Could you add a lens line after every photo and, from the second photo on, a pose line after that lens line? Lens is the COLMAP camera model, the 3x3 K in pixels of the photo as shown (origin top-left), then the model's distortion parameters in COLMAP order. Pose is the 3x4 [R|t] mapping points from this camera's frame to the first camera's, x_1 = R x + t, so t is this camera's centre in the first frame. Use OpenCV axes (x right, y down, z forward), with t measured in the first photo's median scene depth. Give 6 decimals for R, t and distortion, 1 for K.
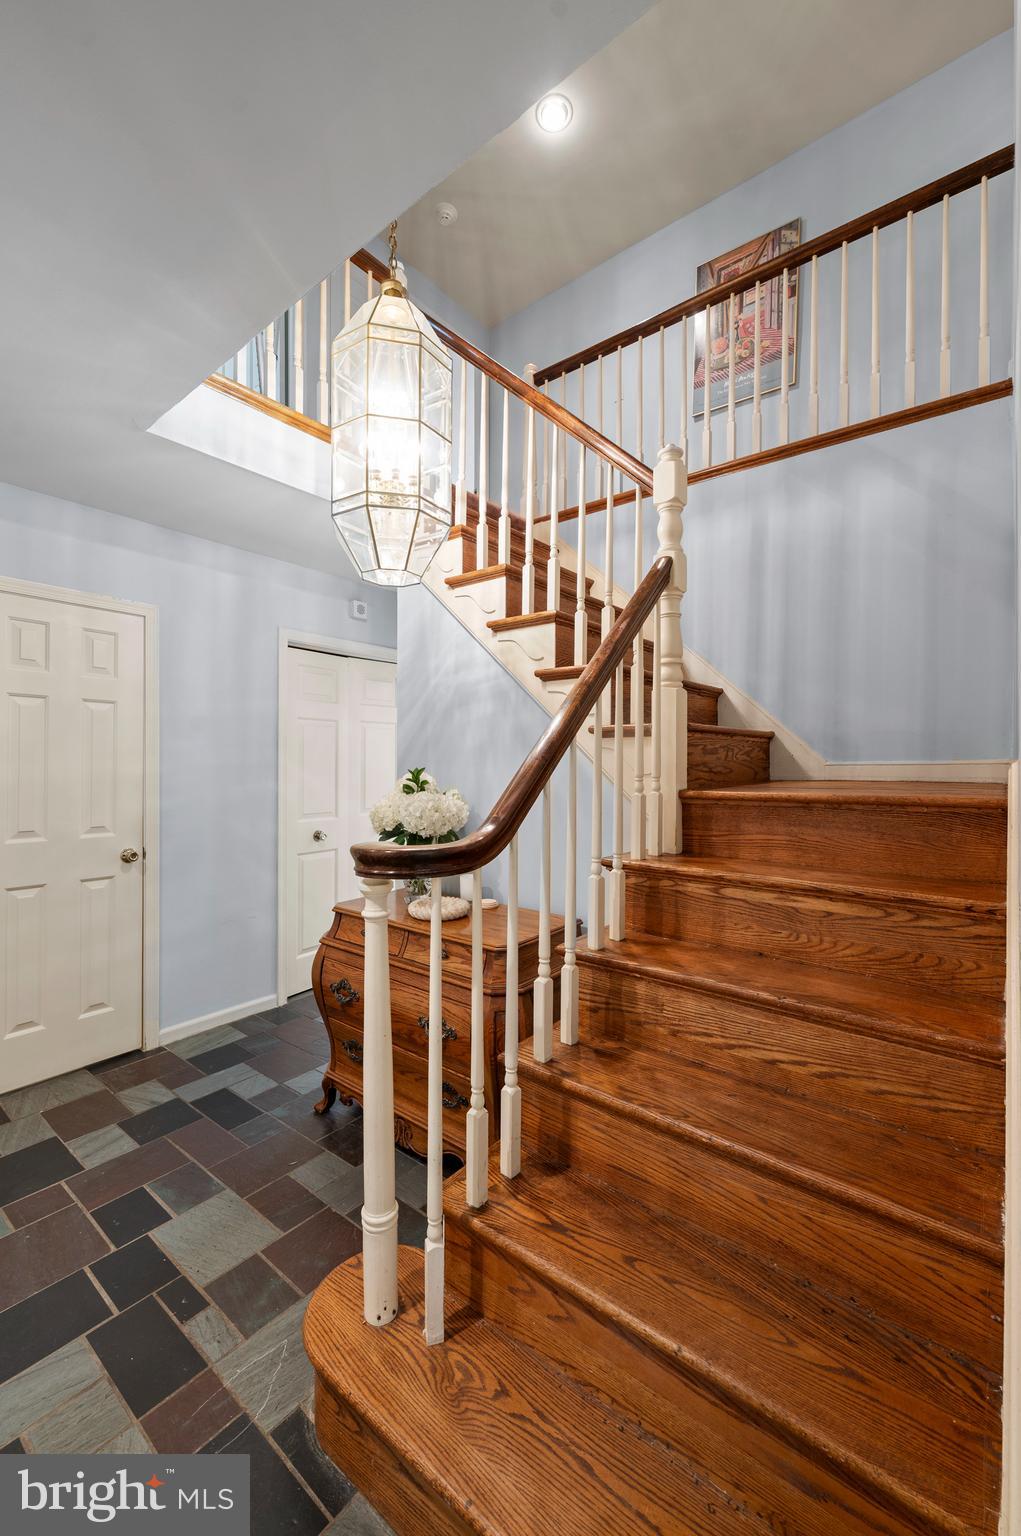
lens RADIAL K [[614.0, 0, 512.4], [0, 614.0, 762.6], [0, 0, 1]] dist [-0.004272, 0.000103]
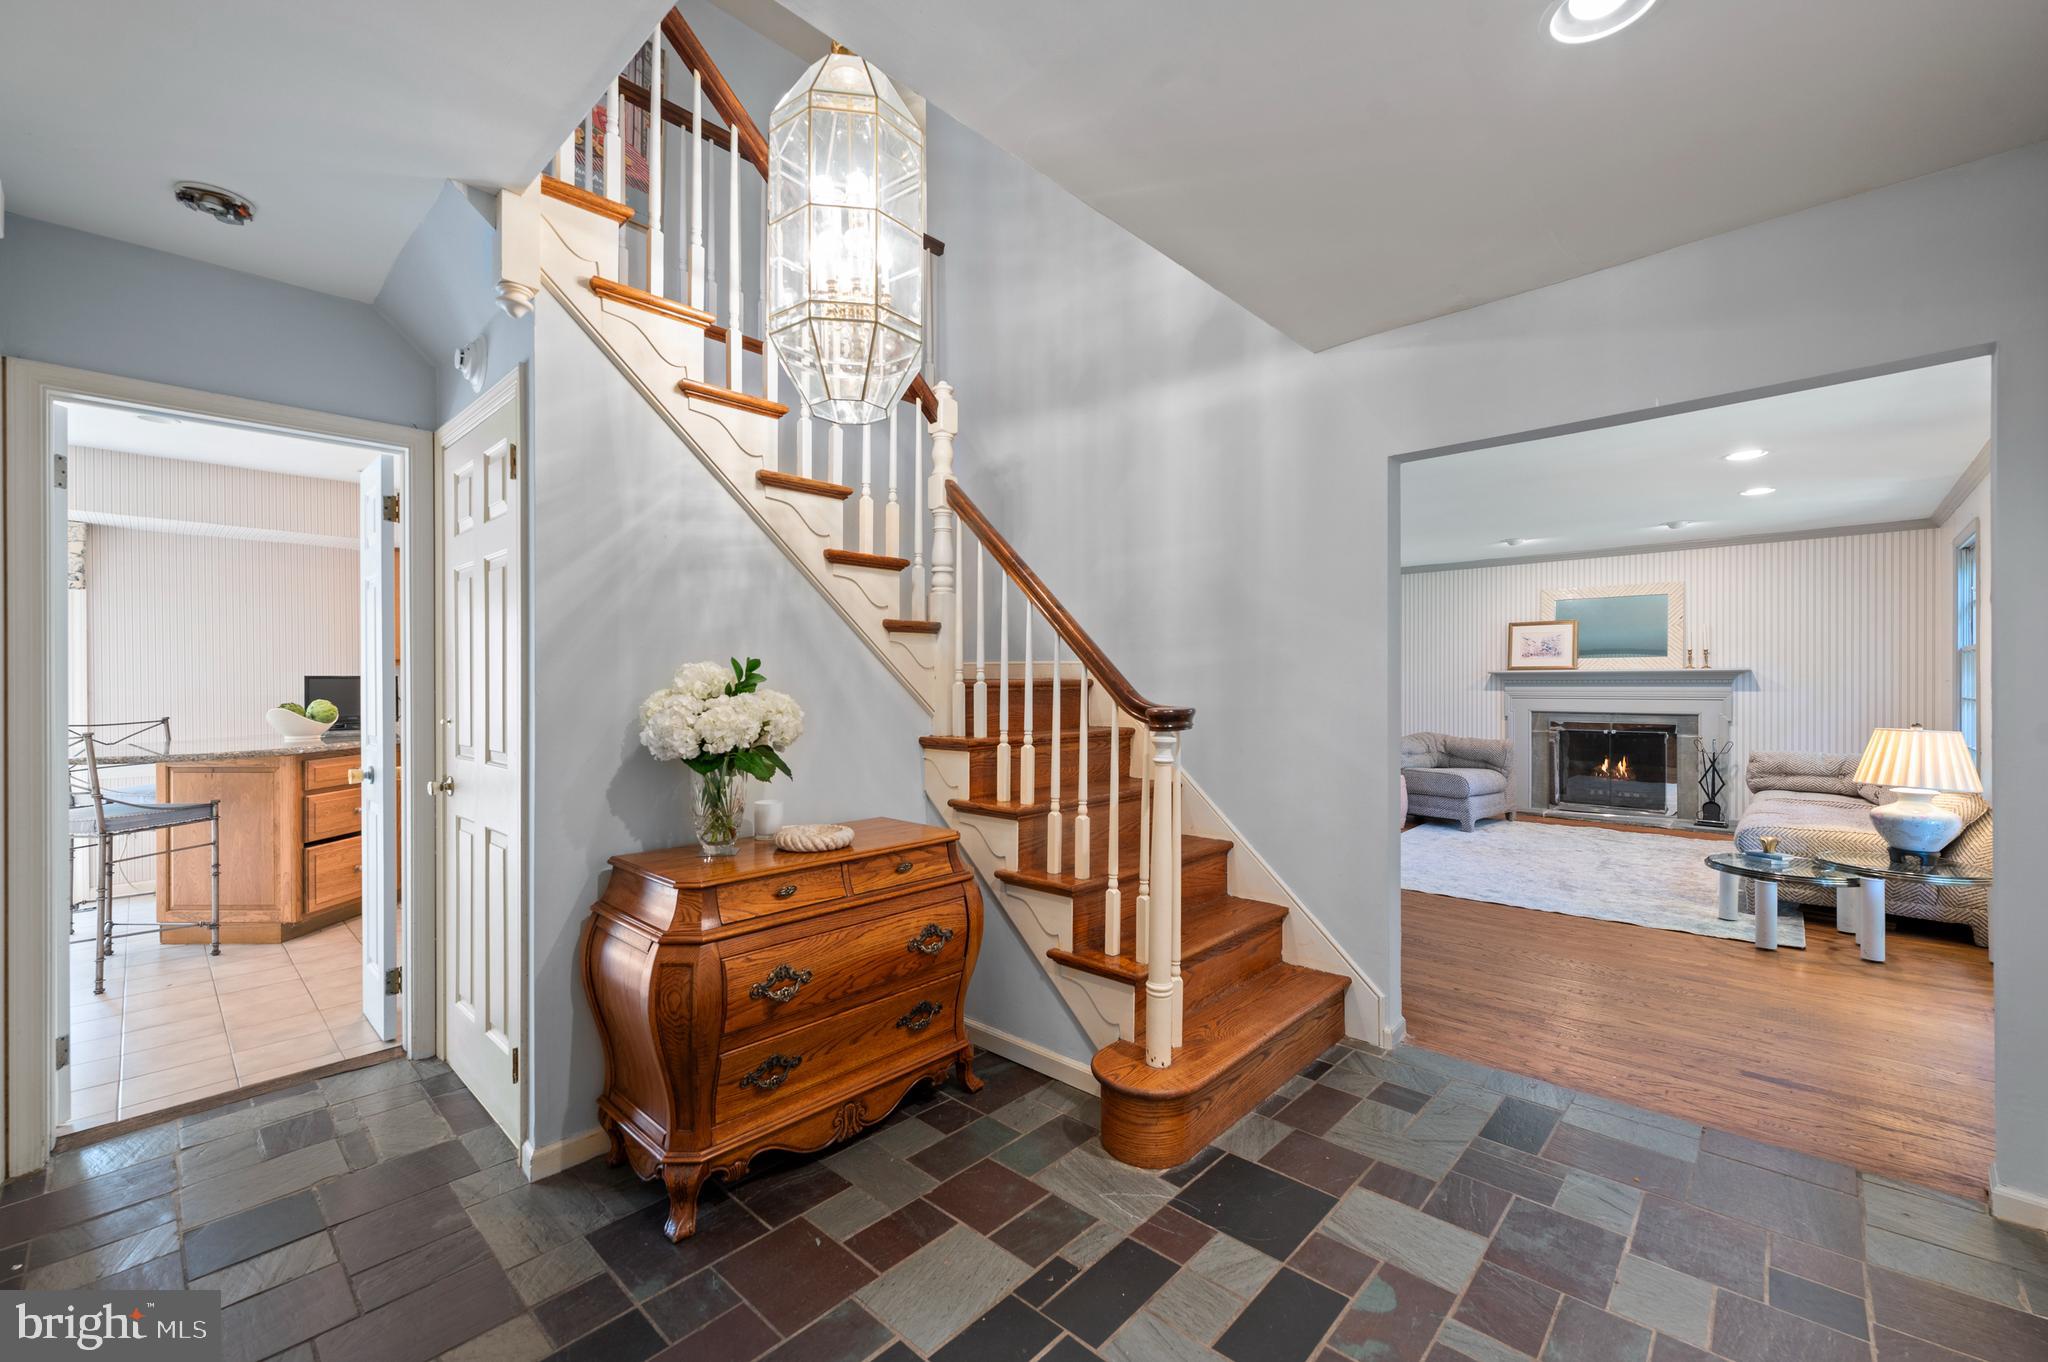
lens RADIAL K [[818.6, 0, 1041.7], [0, 818.6, 677.8], [0, 0, 1]] dist [-0.004272, 0.000103]
pose [[0.067470, 0.005479, 0.997706, -1.028038], [0.005250, 0.999969, -0.005846, 0.038638], [-0.997707, 0.005633, 0.067439, 0.577437]]
